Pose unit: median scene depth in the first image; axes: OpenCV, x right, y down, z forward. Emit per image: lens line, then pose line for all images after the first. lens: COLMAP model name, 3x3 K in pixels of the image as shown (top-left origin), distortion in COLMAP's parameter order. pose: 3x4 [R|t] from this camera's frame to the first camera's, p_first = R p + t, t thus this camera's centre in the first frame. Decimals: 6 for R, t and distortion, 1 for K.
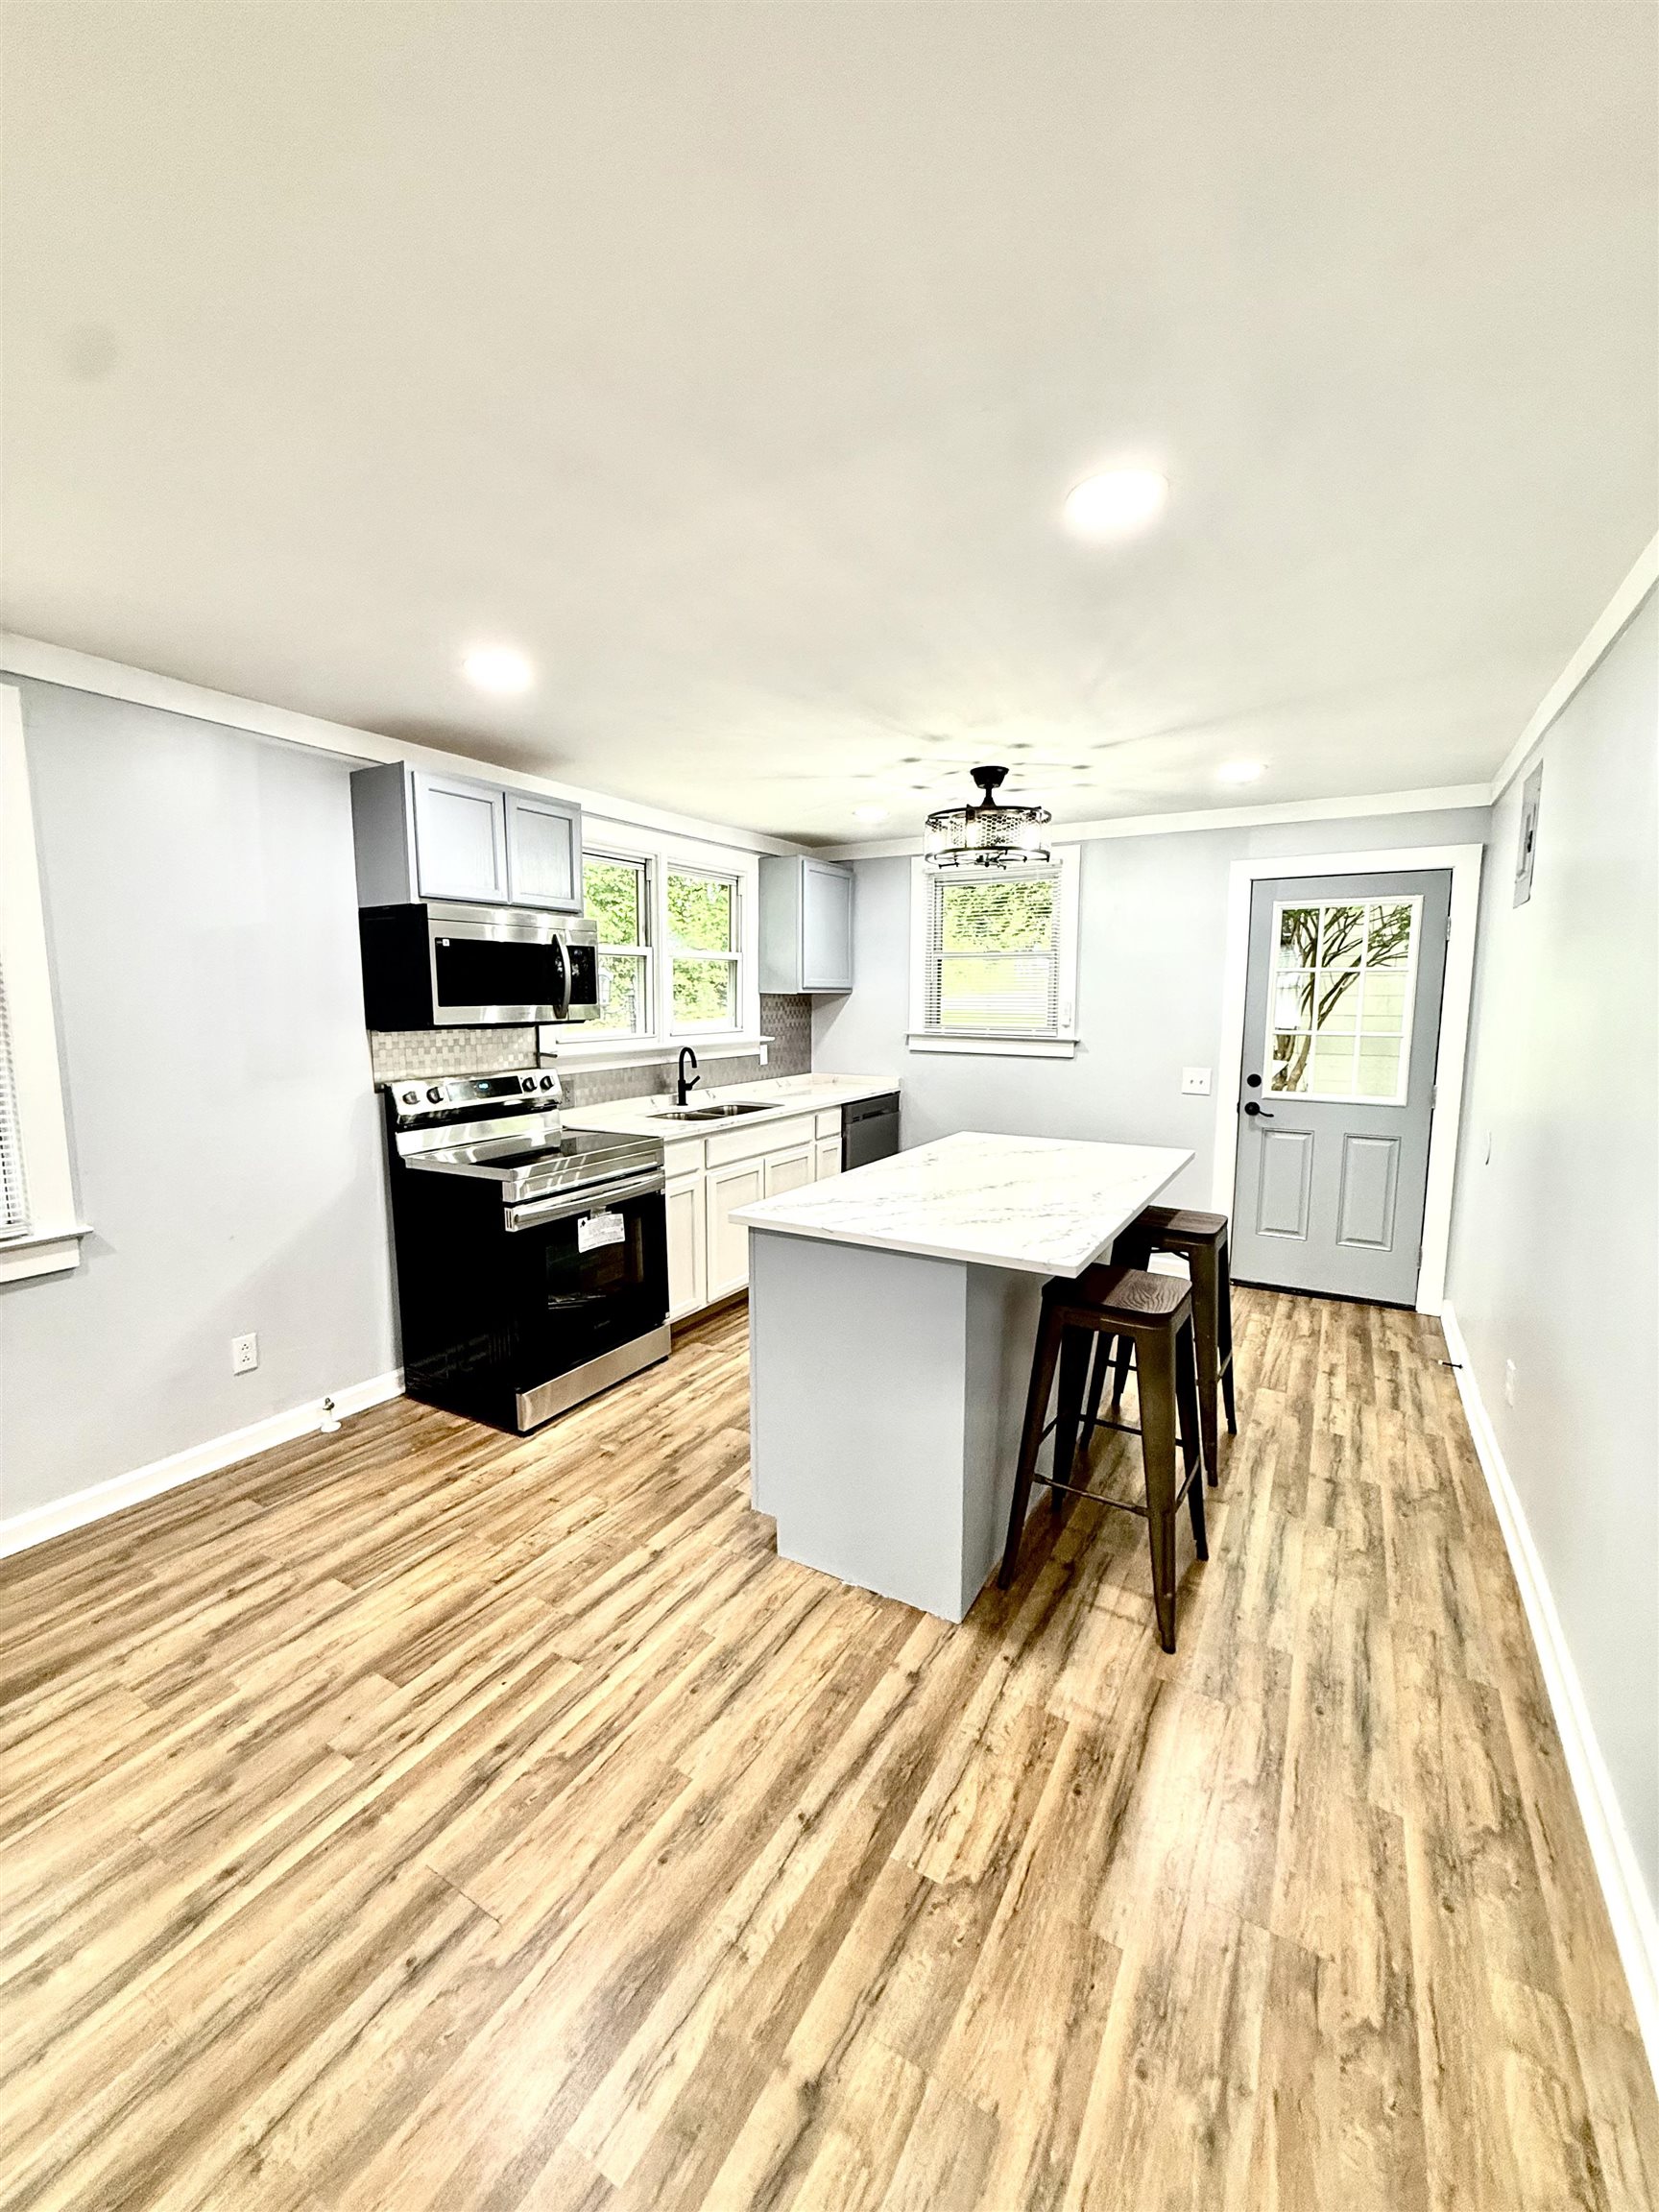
lens RADIAL K [[876.9, 0, 830.7], [0, 876.9, 1098.4], [0, 0, 1]] dist [-0.001002, -0.000044]
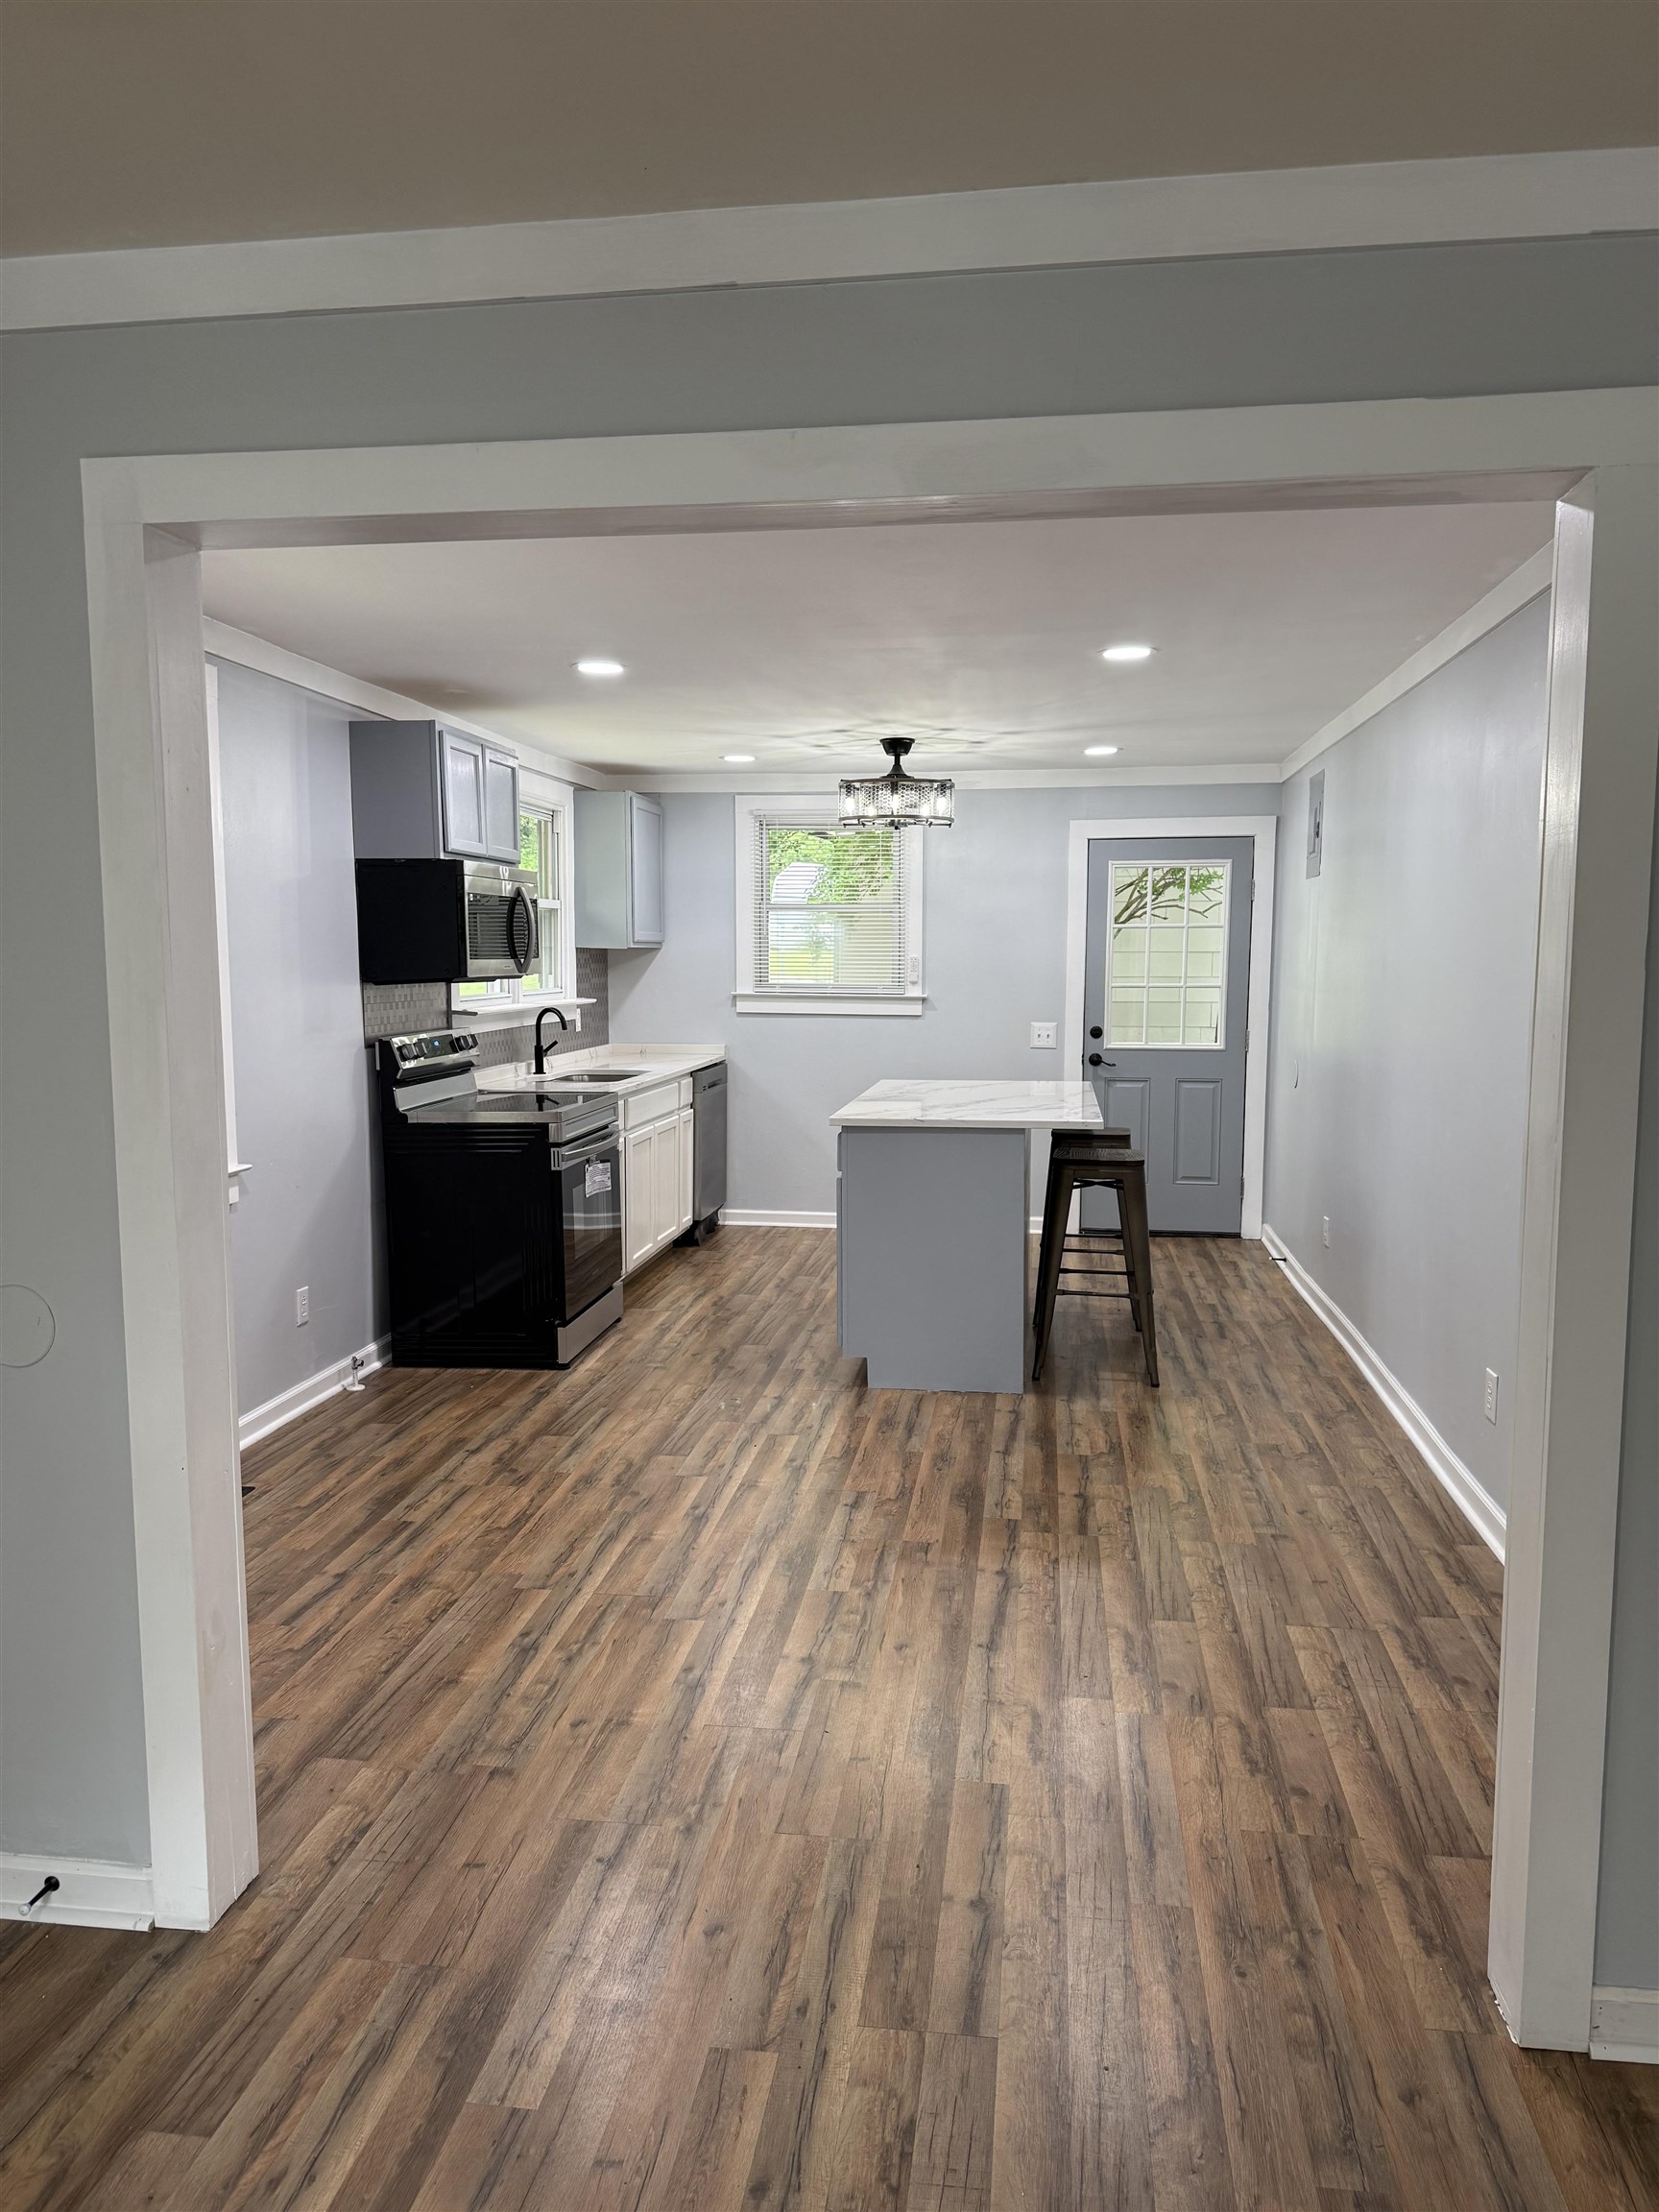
lens RADIAL K [[1521.2, 0, 829.5], [0, 1521.2, 1106.0], [0, 0, 1]] dist [0.112905, -0.000841]
pose [[0.925536, -0.037772, 0.376772, -0.737579], [0.044077, 0.998995, -0.008122, 0.100771], [-0.376087, 0.024124, 0.926270, -0.824456]]
